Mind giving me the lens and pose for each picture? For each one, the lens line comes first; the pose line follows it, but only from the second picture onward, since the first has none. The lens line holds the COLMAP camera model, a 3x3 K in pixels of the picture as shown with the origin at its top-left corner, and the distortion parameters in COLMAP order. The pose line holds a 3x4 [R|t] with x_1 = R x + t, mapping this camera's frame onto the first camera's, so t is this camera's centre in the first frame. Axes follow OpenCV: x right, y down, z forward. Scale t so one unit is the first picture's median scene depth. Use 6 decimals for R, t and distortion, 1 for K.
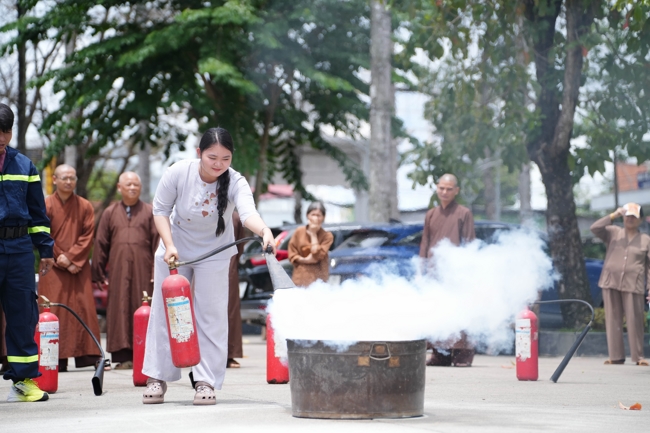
lens RADIAL K [[1978.6, 0, 325.0], [0, 1978.6, 216.5], [0, 0, 1]] dist [1.042300, 1.078701]
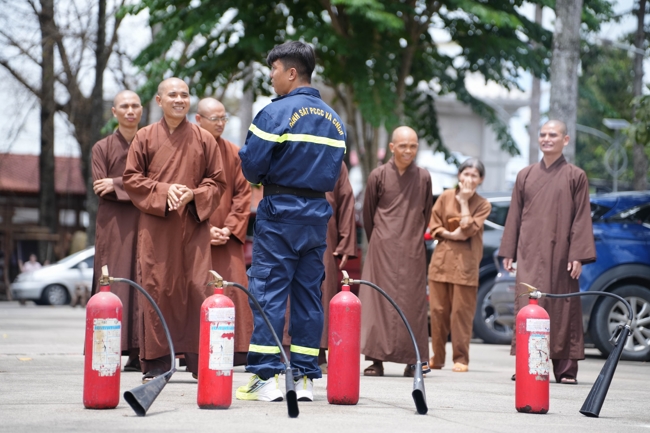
lens RADIAL K [[2130.9, 0, 325.0], [0, 2130.9, 216.5], [0, 0, 1]] dist [1.197525, 0.522397]
pose [[0.999048, 0.033117, -0.028399, -0.076892], [-0.032773, 0.999385, 0.012505, 0.009050], [0.028796, -0.011563, 0.999518, 0.241523]]
